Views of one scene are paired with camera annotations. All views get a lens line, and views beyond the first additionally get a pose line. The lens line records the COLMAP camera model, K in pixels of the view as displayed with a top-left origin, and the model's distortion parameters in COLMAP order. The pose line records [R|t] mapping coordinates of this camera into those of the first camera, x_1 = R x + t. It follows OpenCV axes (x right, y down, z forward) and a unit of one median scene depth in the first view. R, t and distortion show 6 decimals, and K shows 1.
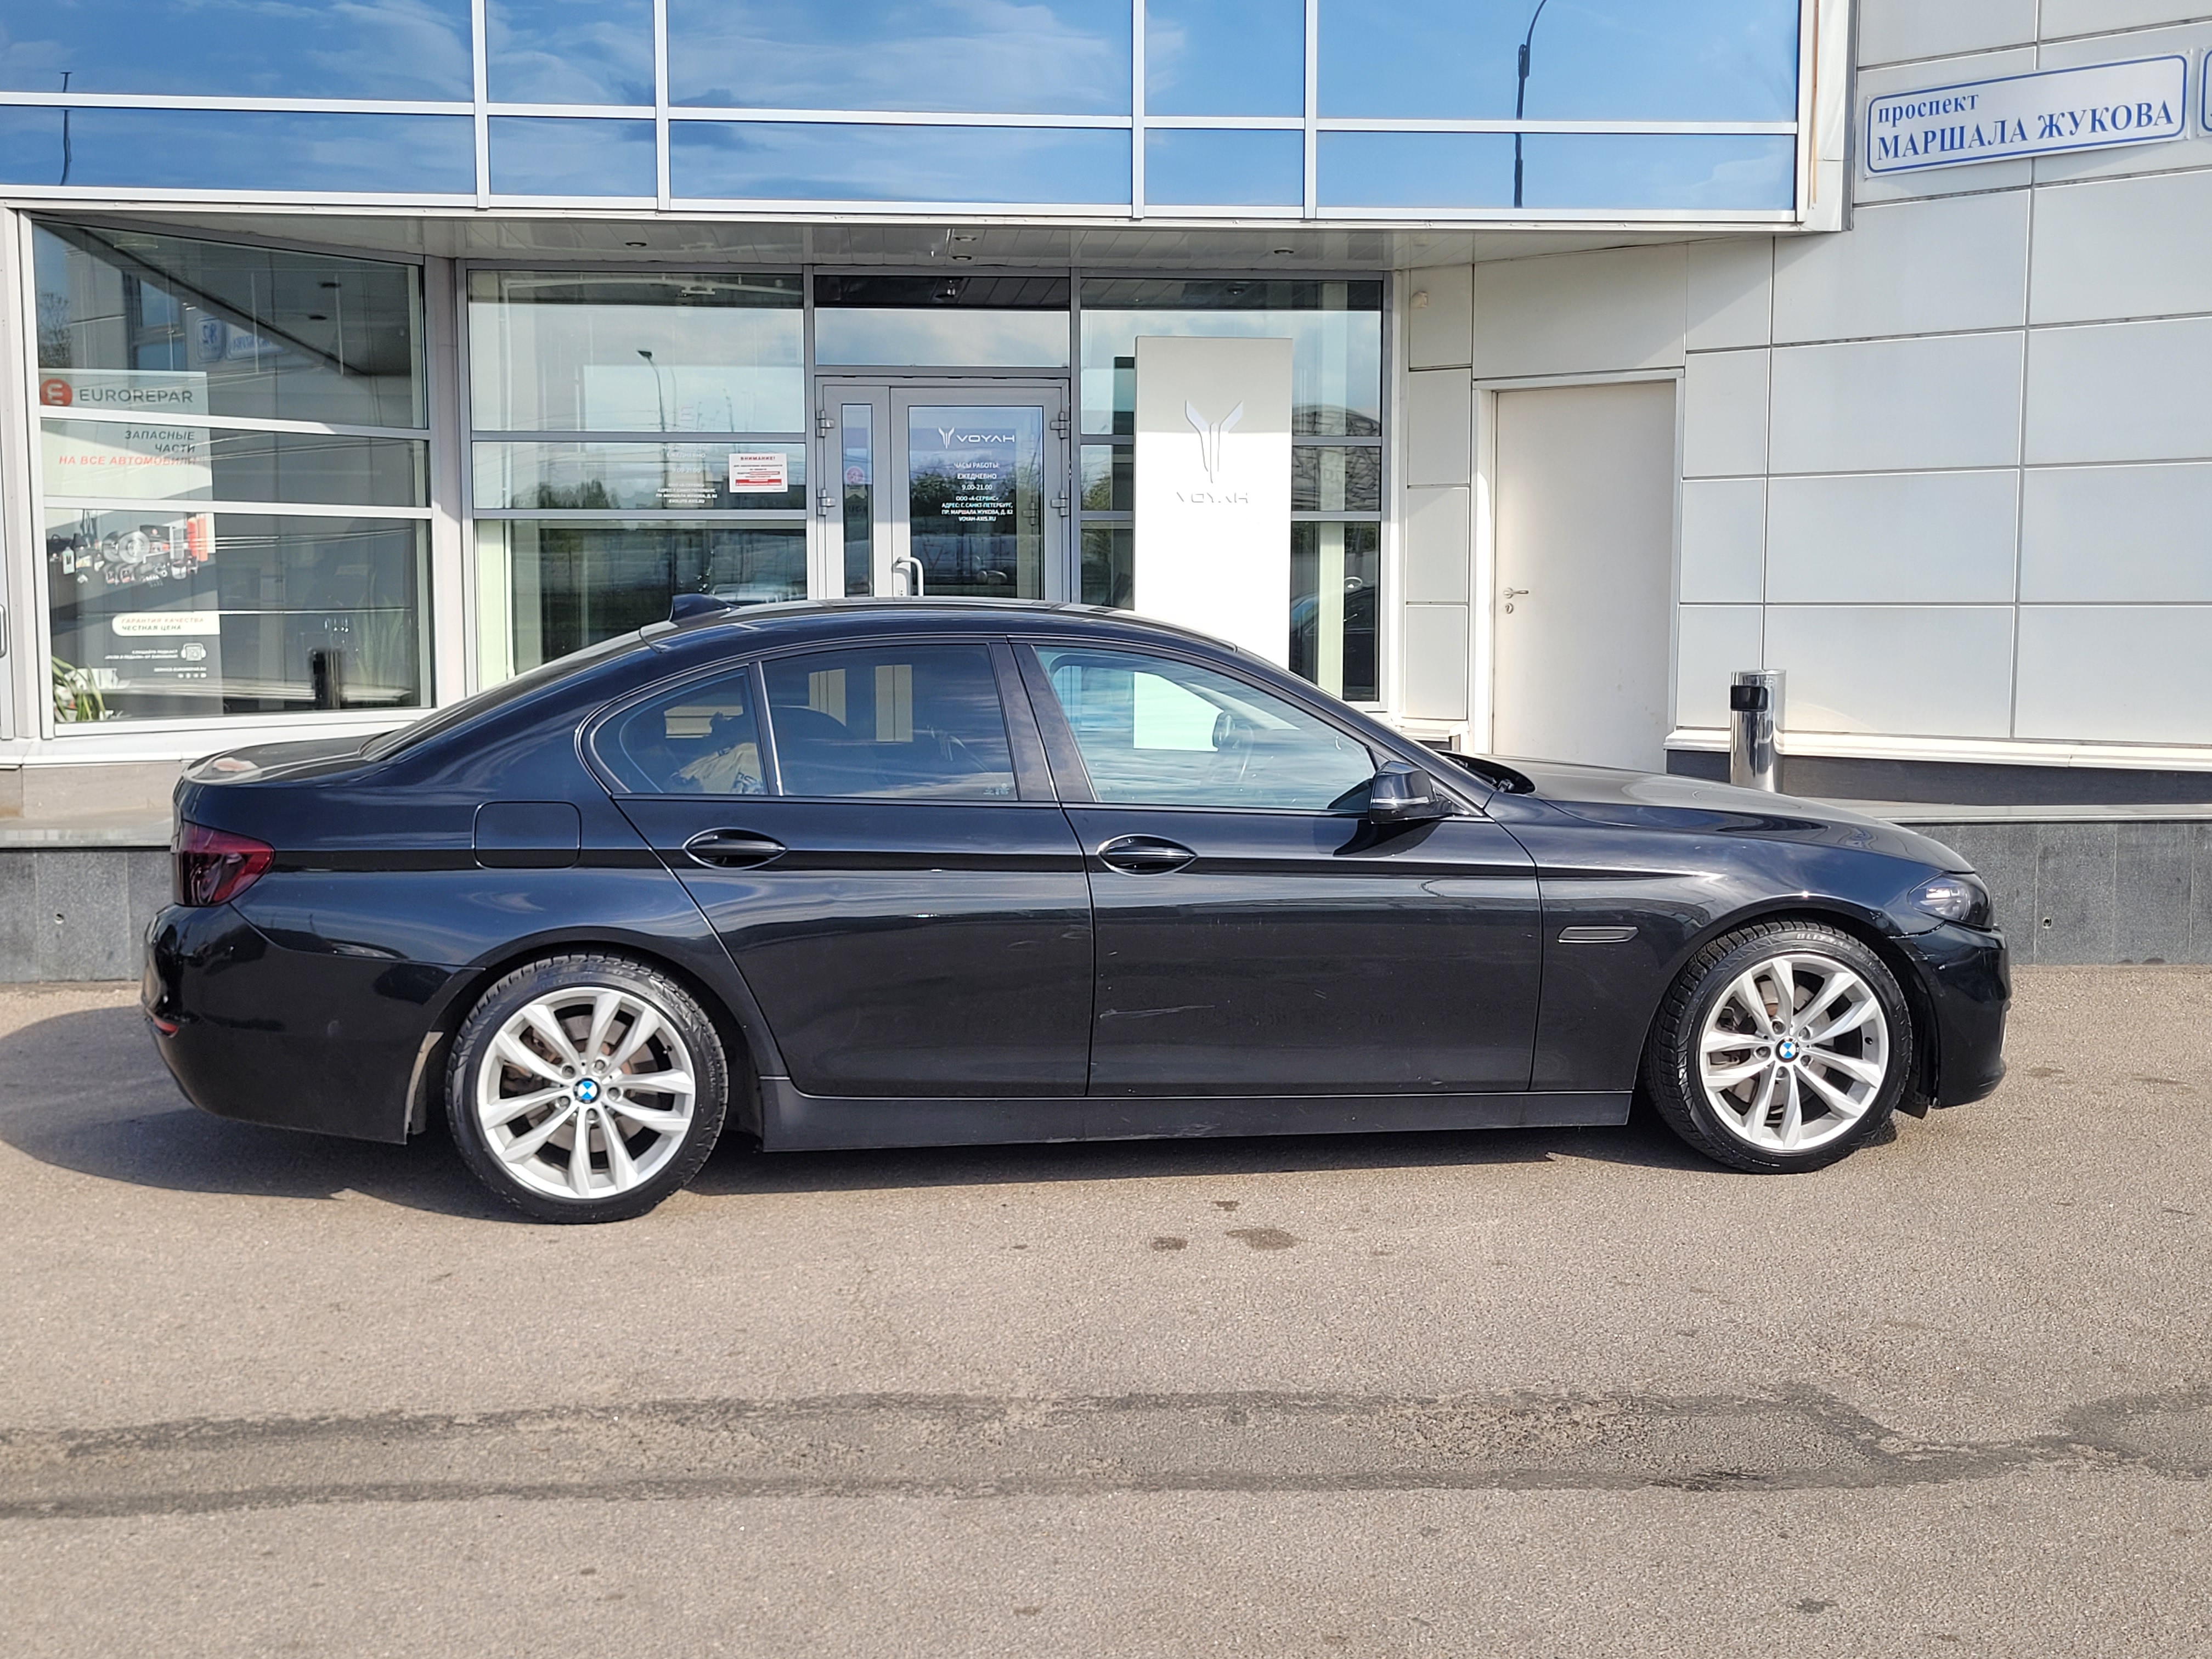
lens RADIAL K [[2521.6, 0, 1074.0], [0, 2521.6, 828.6], [0, 0, 1]] dist [0.026995, 0.029848]
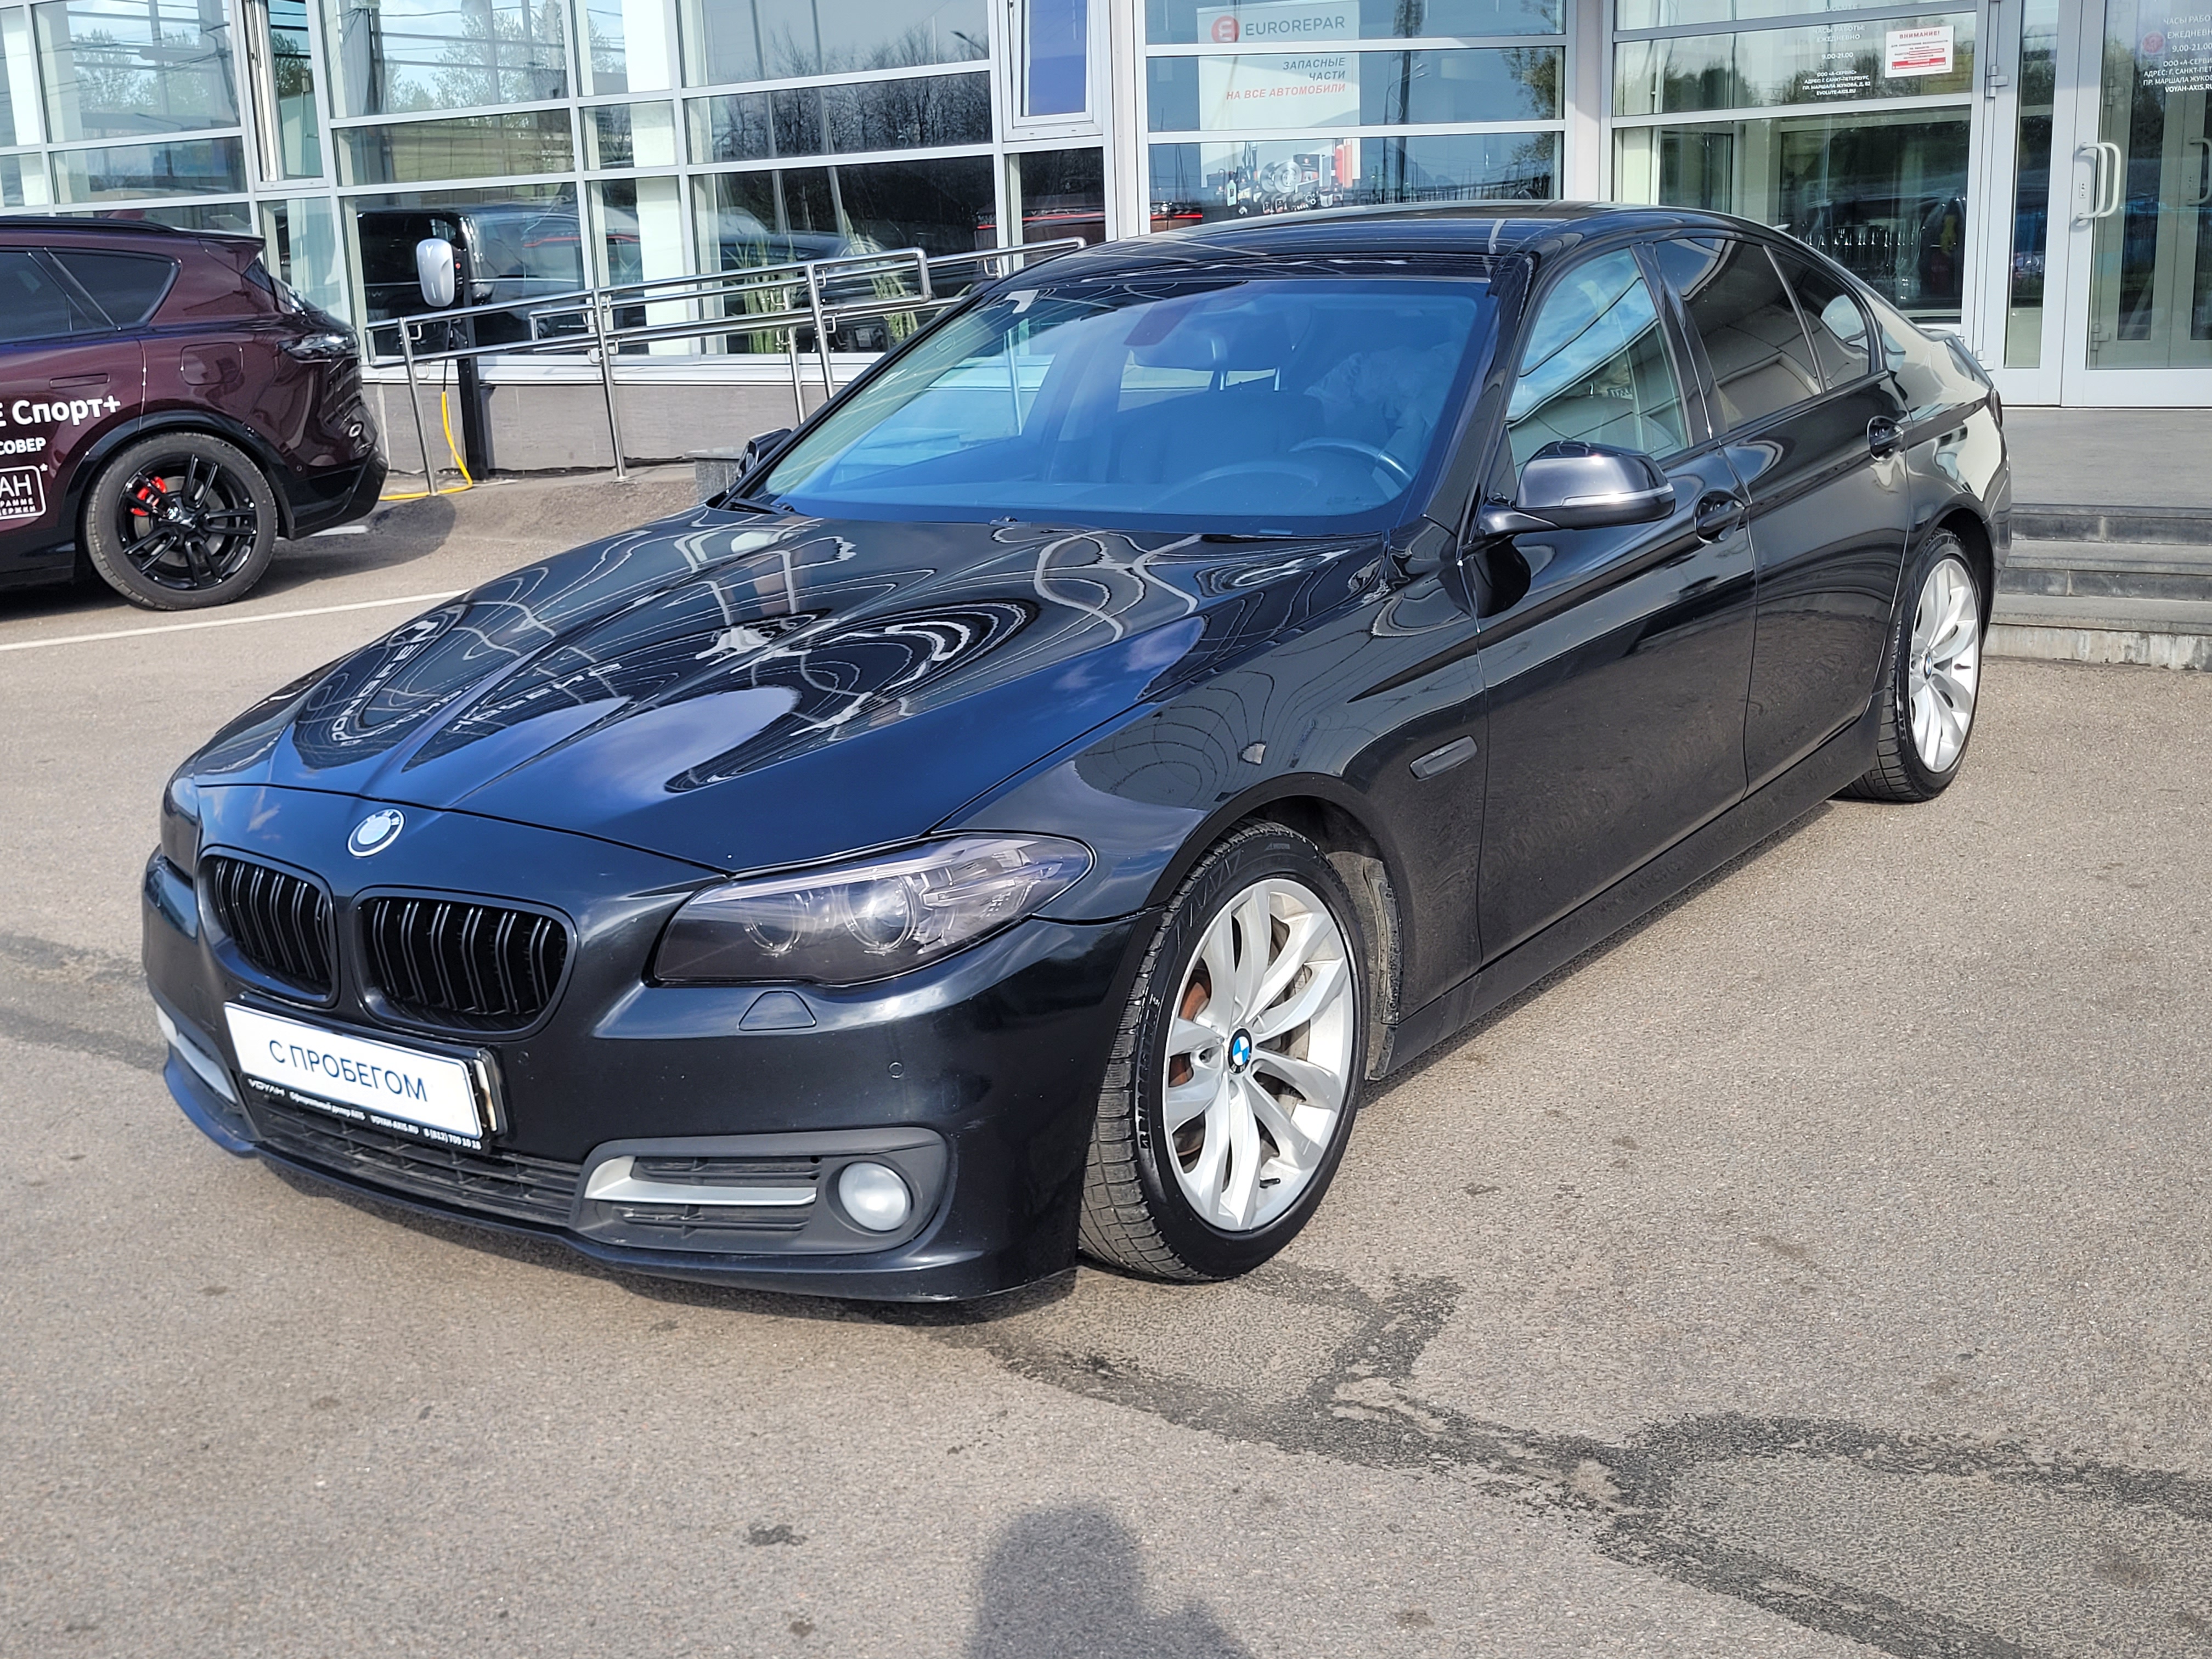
lens RADIAL K [[2450.0, 0, 1068.3], [0, 2450.0, 796.3], [0, 0, 1]] dist [0.039194, -0.013952]
pose [[0.756165, 0.117547, -0.643737, 0.542889], [-0.026832, 0.988476, 0.148979, -0.016533], [0.653831, -0.095380, 0.750605, 0.354466]]
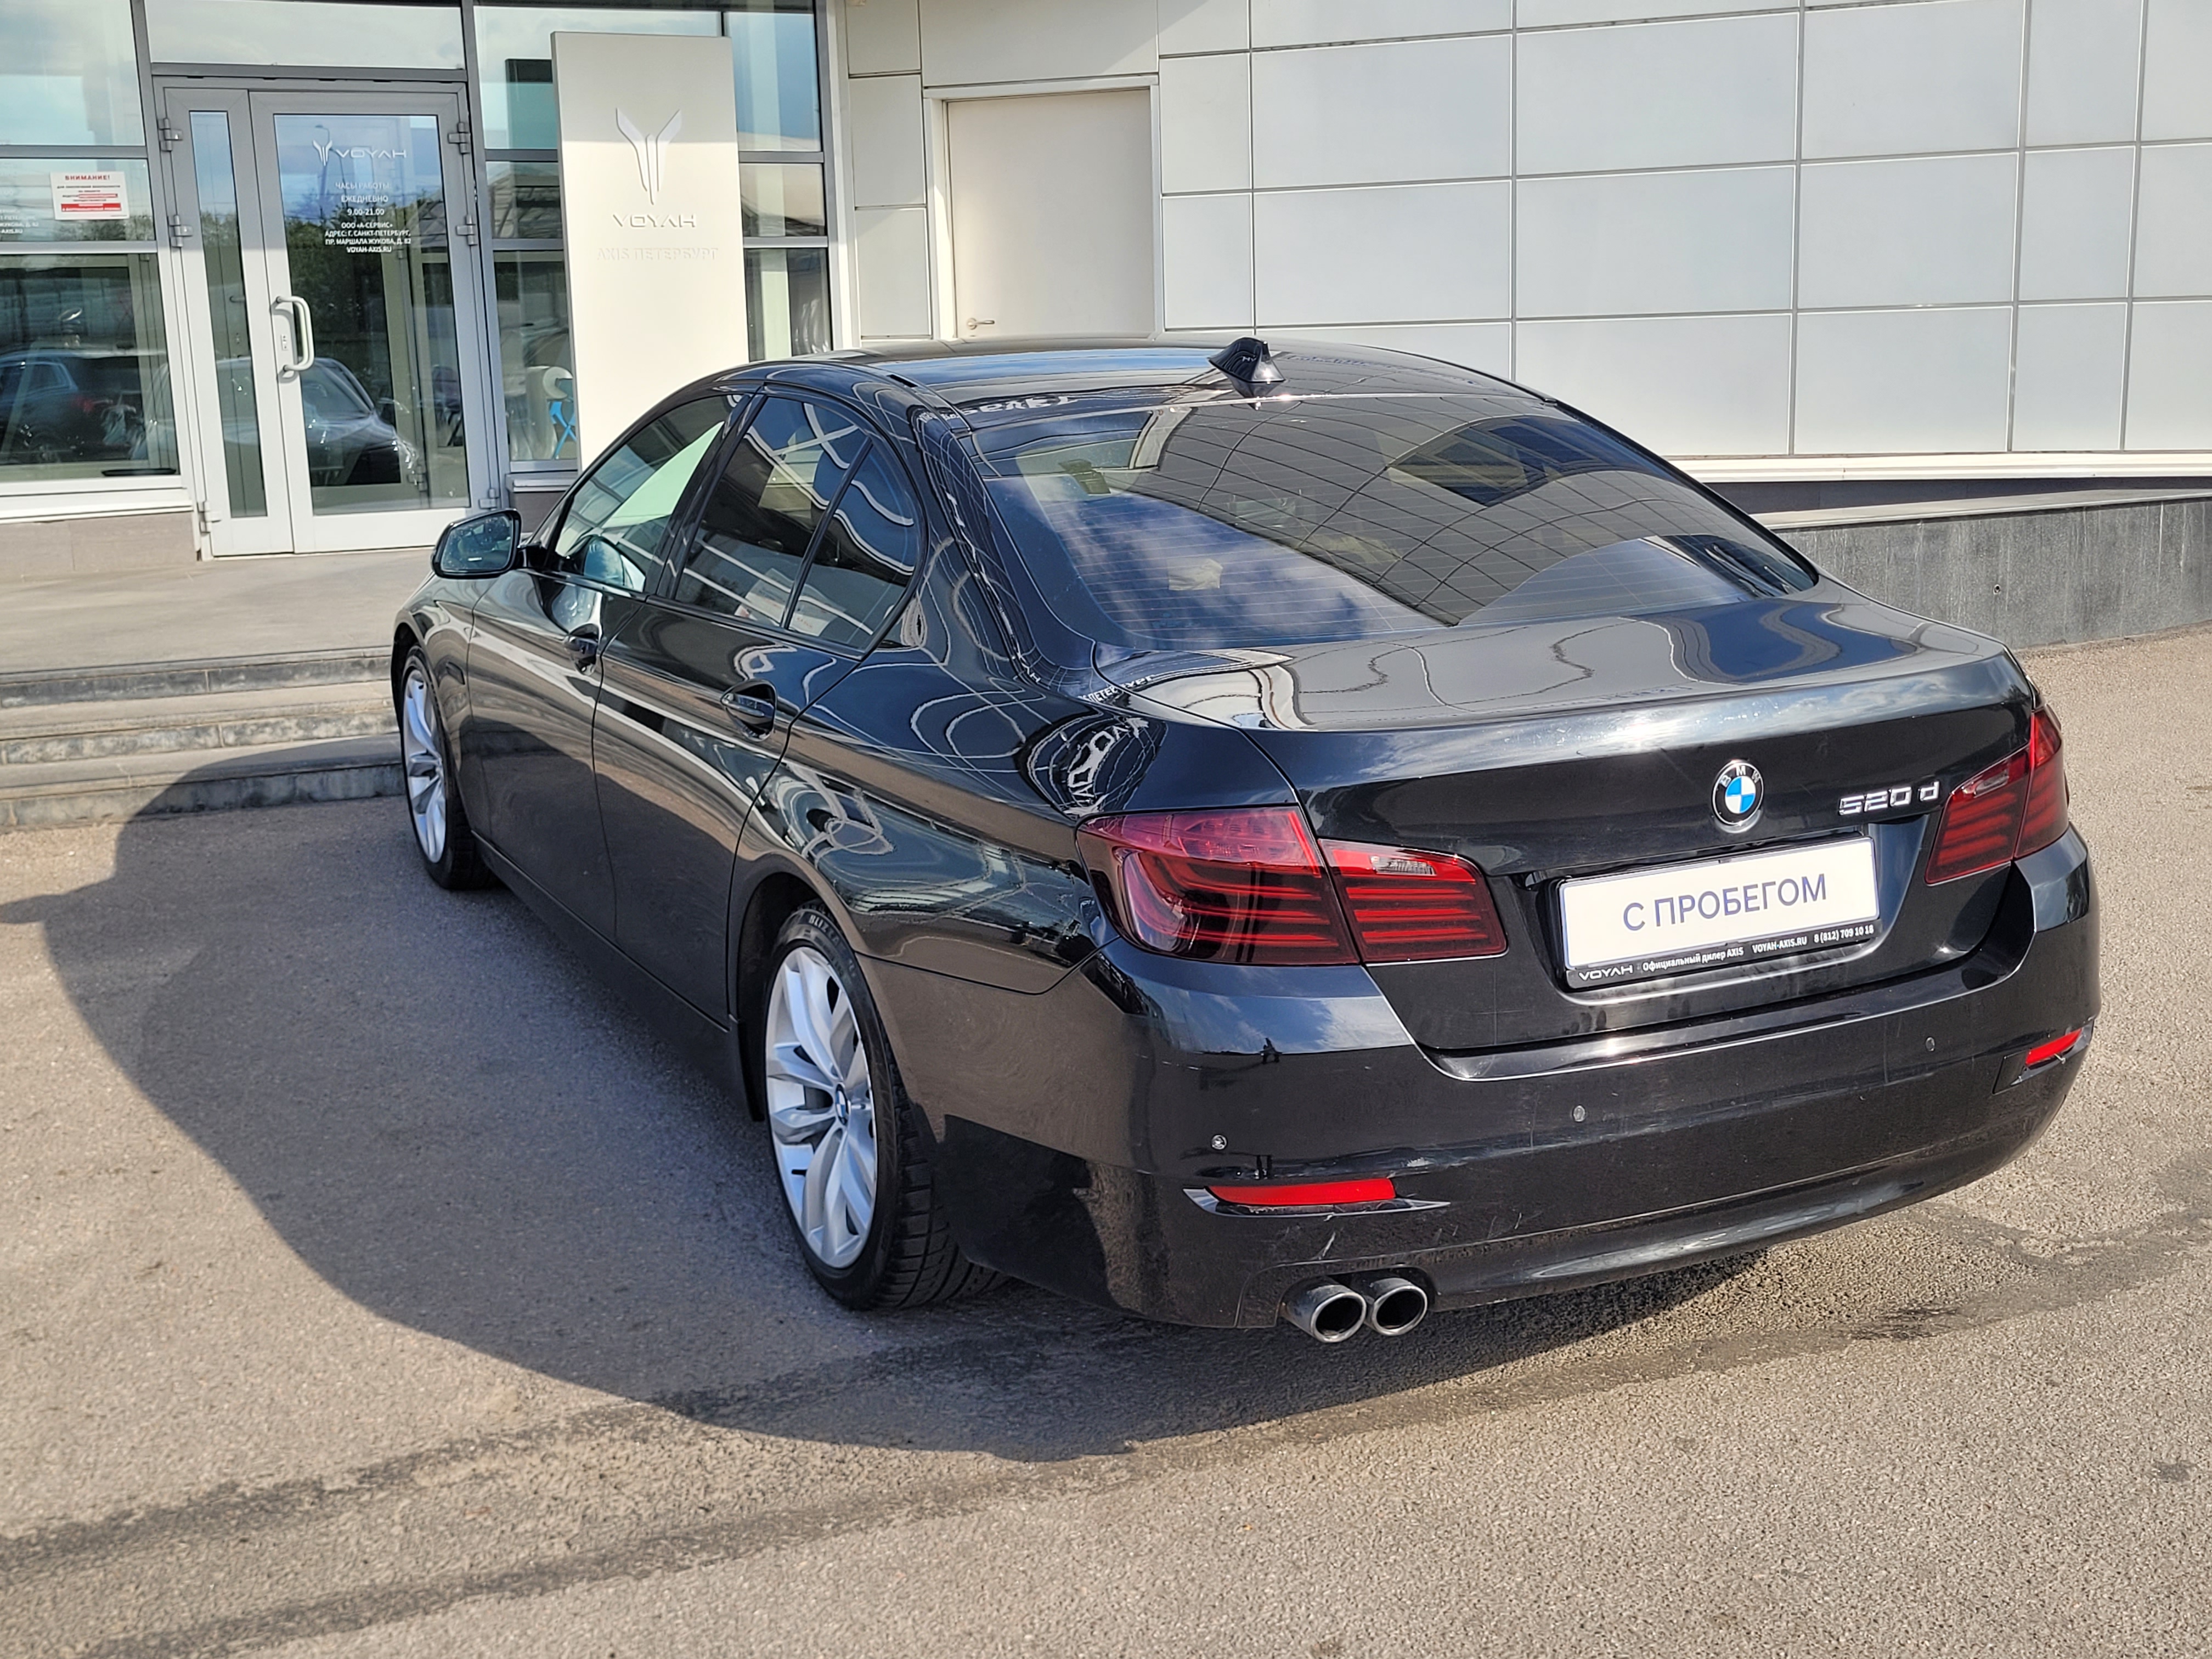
lens RADIAL K [[2516.2, 0, 1112.9], [0, 2516.2, 821.8], [0, 0, 1]] dist [0.044960, -0.038432]
pose [[0.946815, -0.085918, 0.310096, -0.196910], [0.055791, 0.992931, 0.104765, -0.013476], [-0.316905, -0.081892, 0.944915, 0.218043]]
